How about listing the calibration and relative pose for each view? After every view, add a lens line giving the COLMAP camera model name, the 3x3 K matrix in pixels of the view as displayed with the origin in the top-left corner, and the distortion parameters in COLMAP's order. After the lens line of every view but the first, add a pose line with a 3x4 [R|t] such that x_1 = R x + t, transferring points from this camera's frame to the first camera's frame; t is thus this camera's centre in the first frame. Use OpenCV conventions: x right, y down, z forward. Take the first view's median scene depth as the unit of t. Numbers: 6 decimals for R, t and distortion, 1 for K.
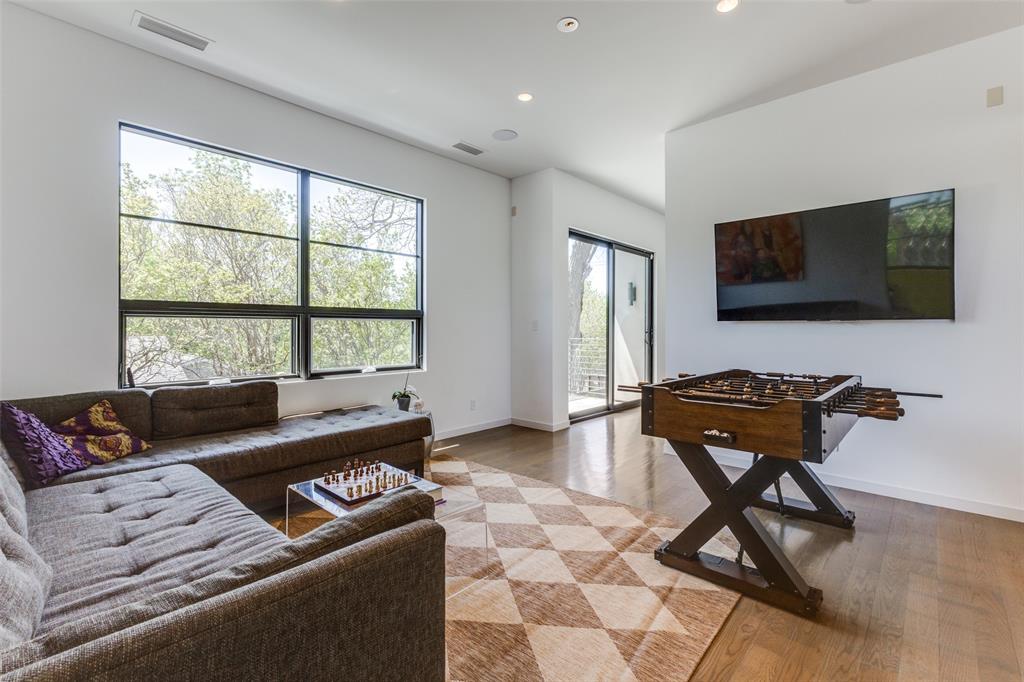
lens RADIAL K [[463.4, 0, 510.2], [0, 463.4, 330.6], [0, 0, 1]] dist [0.004969, -0.000203]
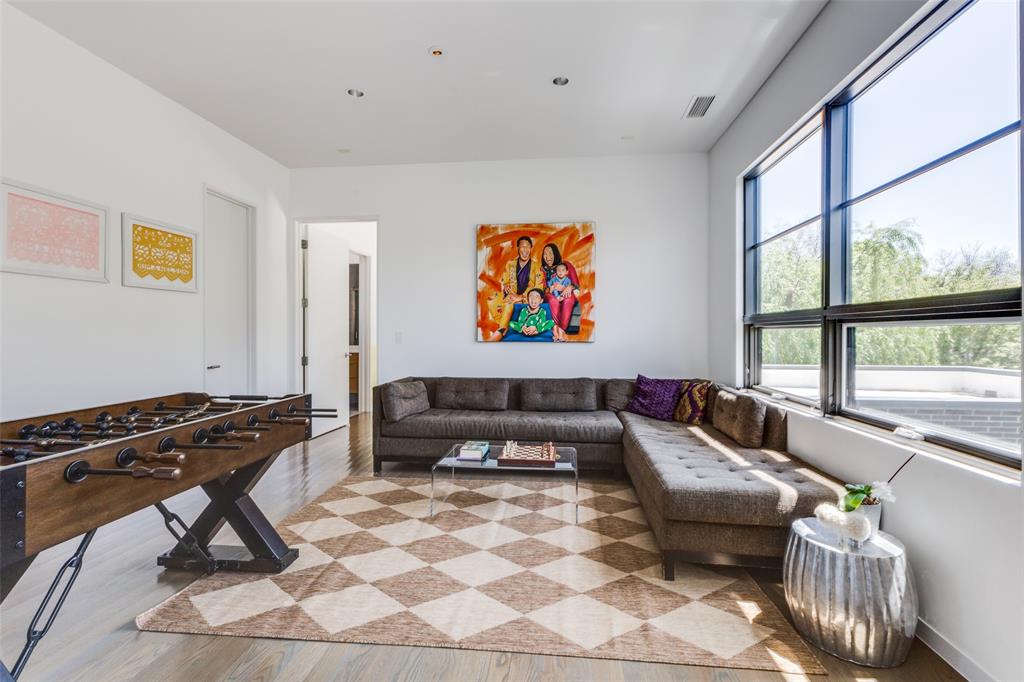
lens RADIAL K [[463.4, 0, 511.5], [0, 463.4, 338.0], [0, 0, 1]] dist [0.004969, -0.000203]
pose [[-0.808565, 0.001067, -0.588406, 0.499593], [-0.009743, 0.999837, 0.015203, -0.027154], [0.588327, 0.018025, -0.808422, 1.966816]]
